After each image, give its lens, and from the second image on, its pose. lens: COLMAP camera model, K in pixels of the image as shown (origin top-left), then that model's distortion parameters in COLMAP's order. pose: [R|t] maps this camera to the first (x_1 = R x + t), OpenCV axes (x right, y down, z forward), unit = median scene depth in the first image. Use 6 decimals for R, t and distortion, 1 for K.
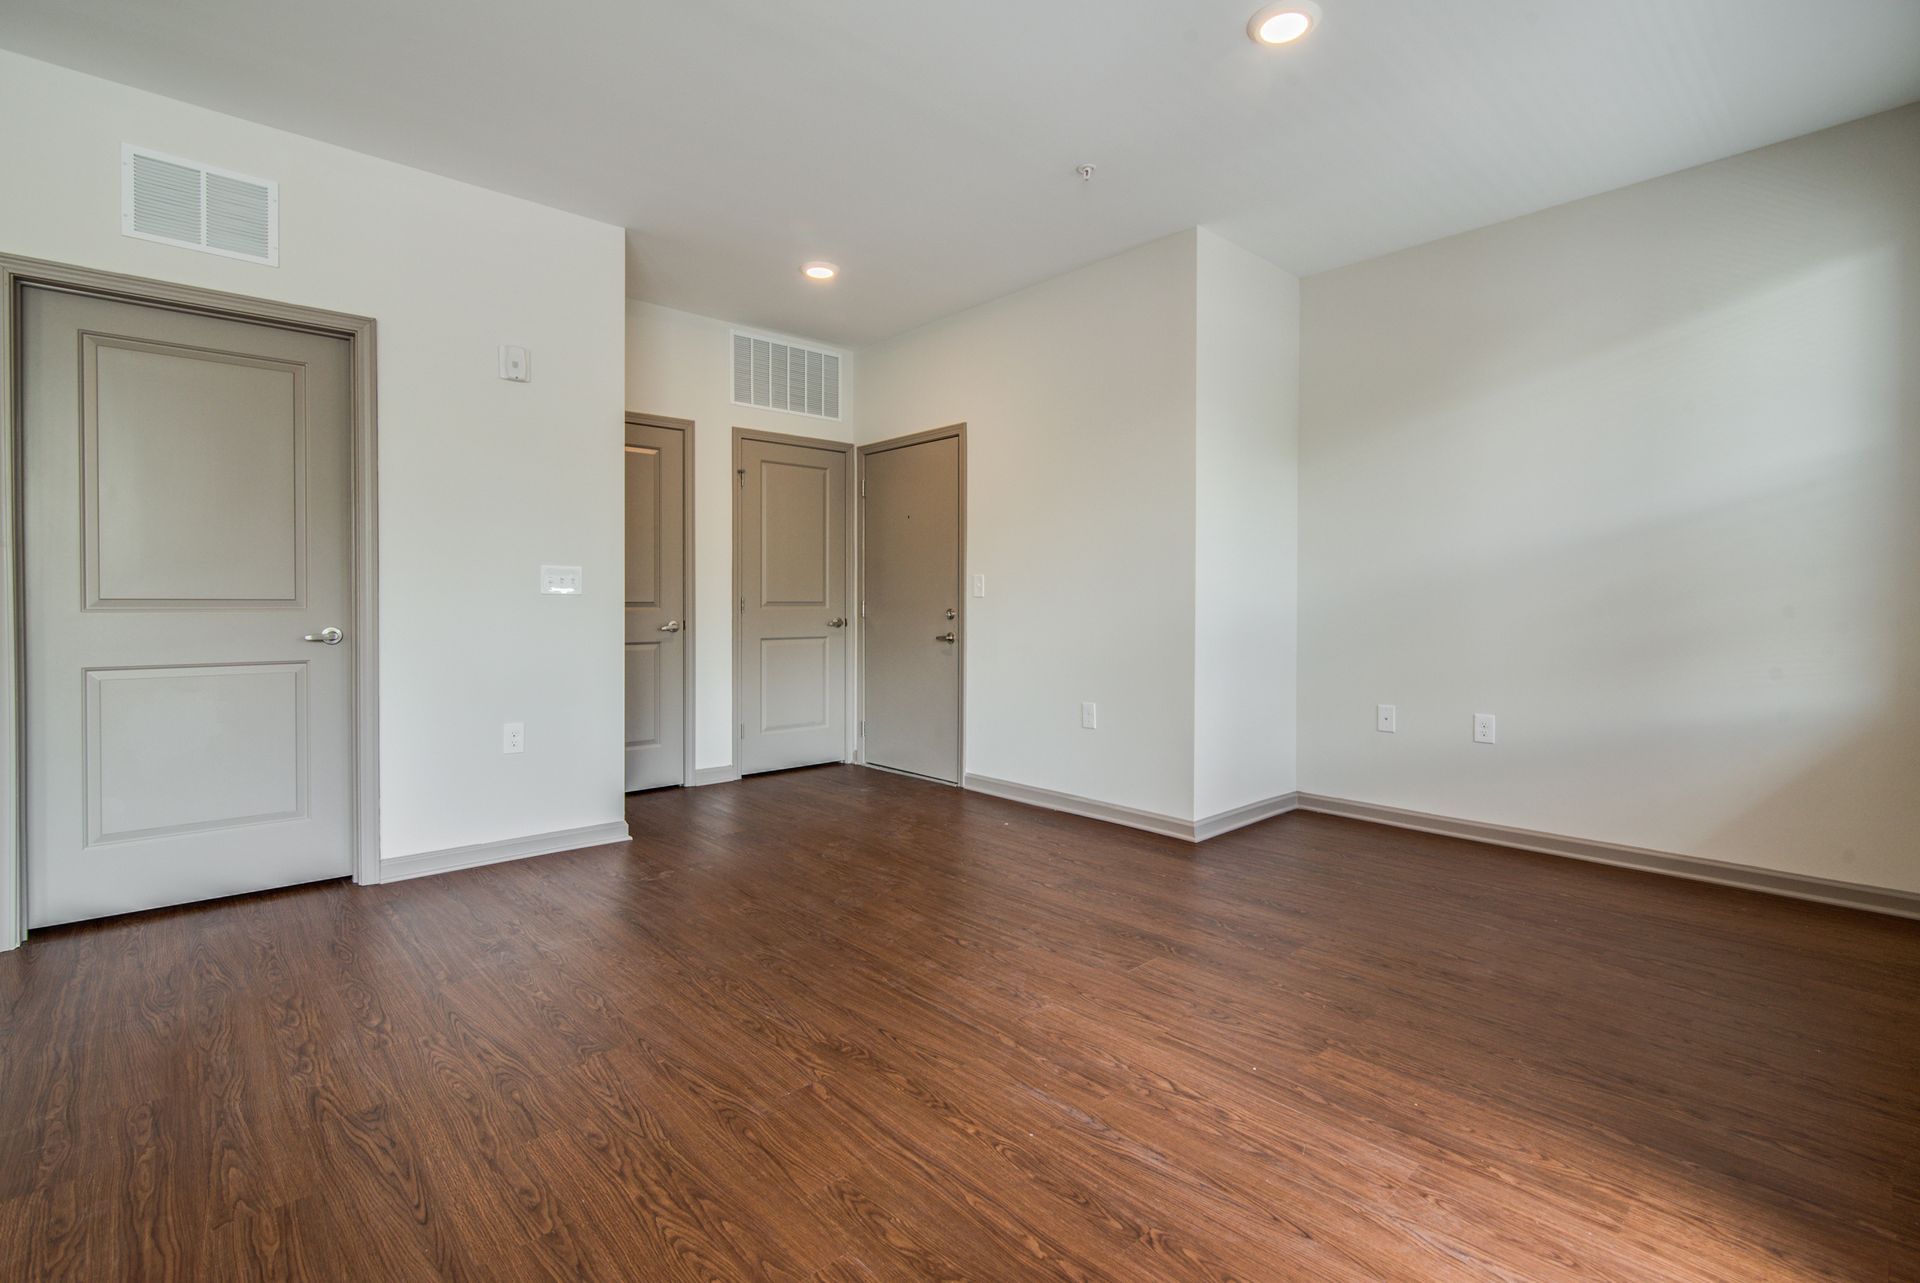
lens RADIAL K [[888.7, 0, 958.4], [0, 888.7, 630.3], [0, 0, 1]] dist [-0.006385, -0.000099]
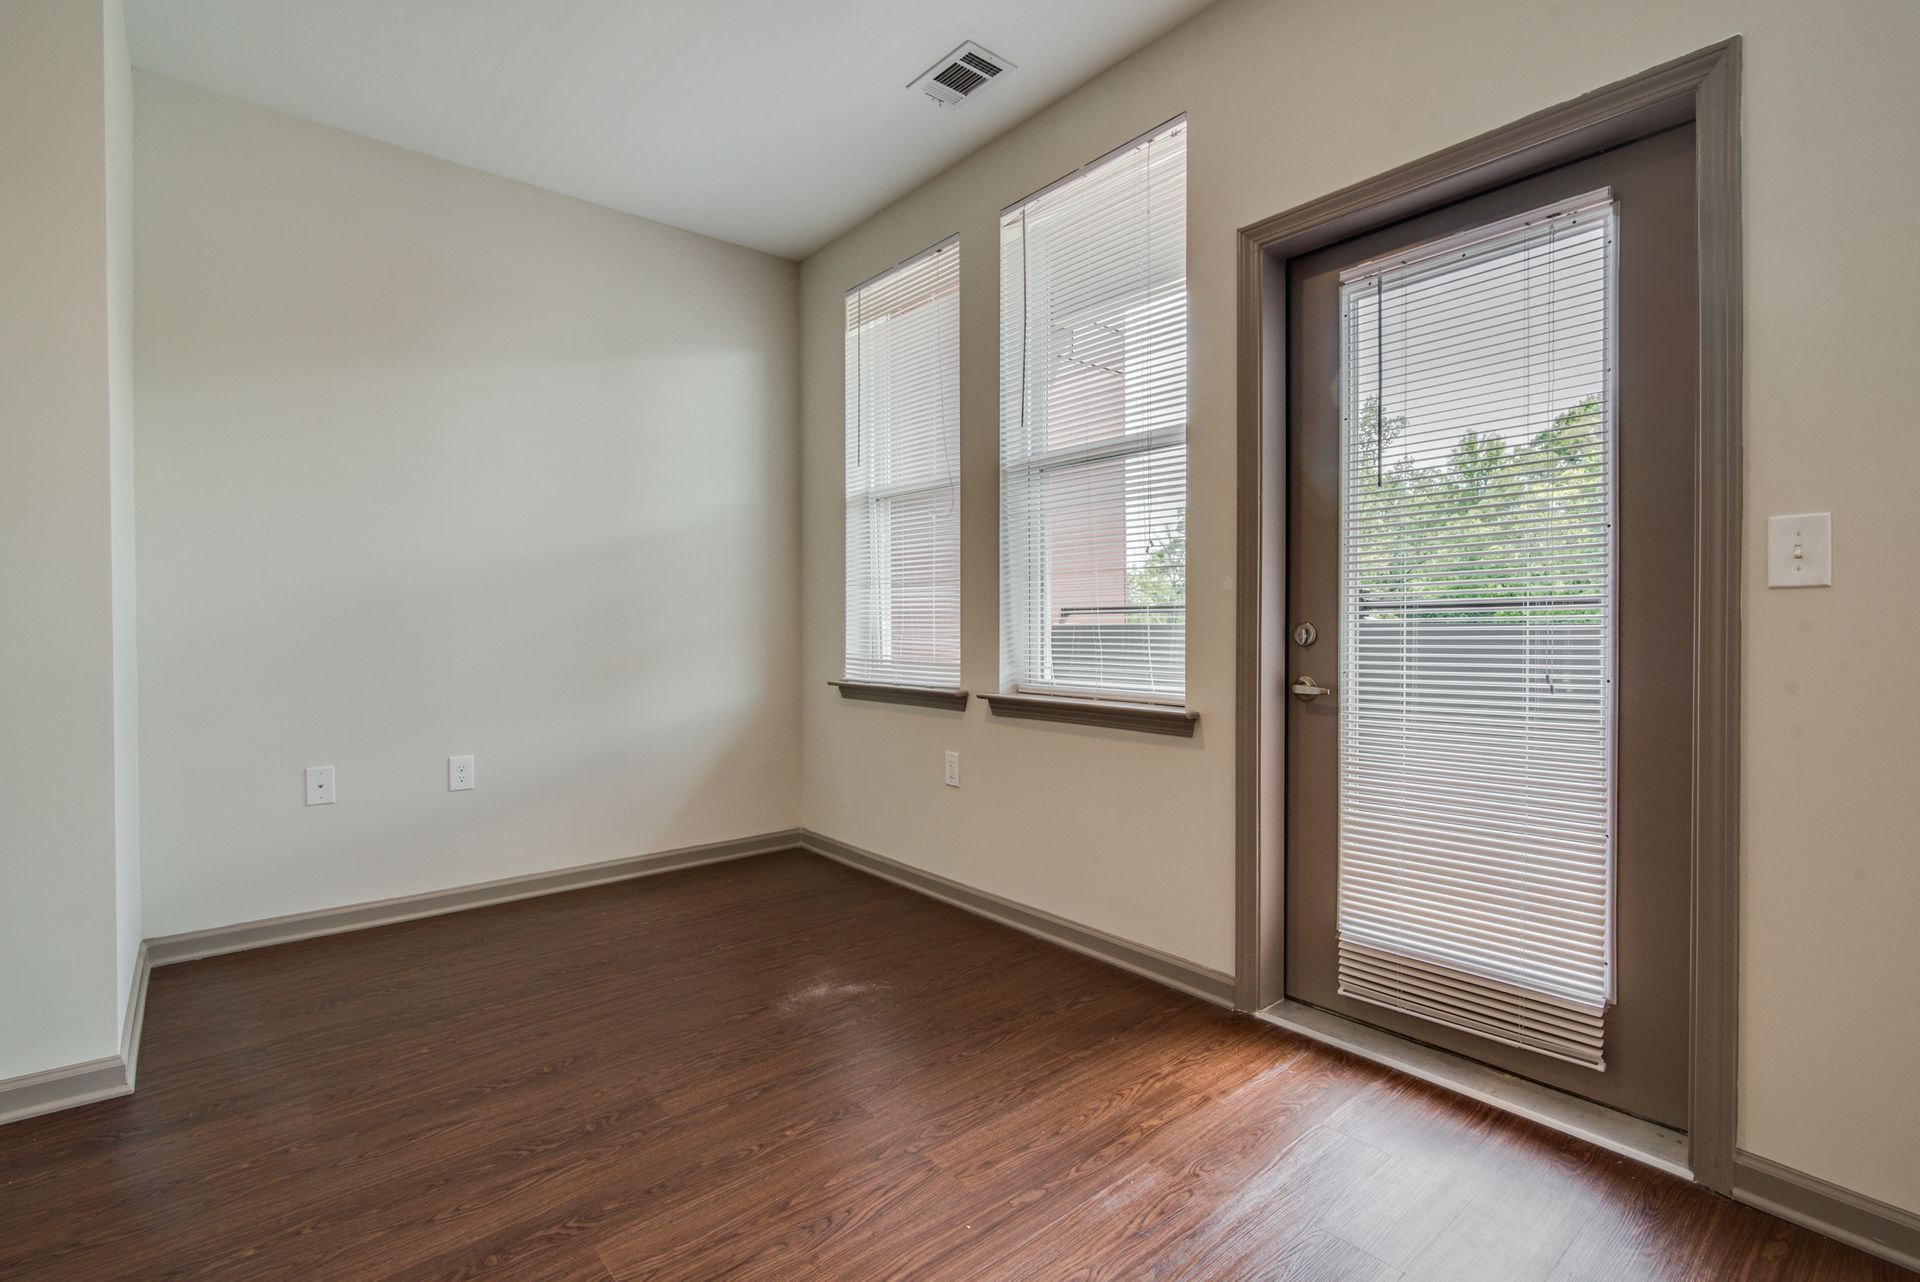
lens RADIAL K [[888.7, 0, 969.2], [0, 888.7, 631.3], [0, 0, 1]] dist [-0.006385, -0.000099]
pose [[0.030183, -0.013260, 0.999456, -0.421607], [0.032221, 0.999405, 0.012286, -0.031820], [-0.999025, 0.031833, 0.030592, 0.944035]]
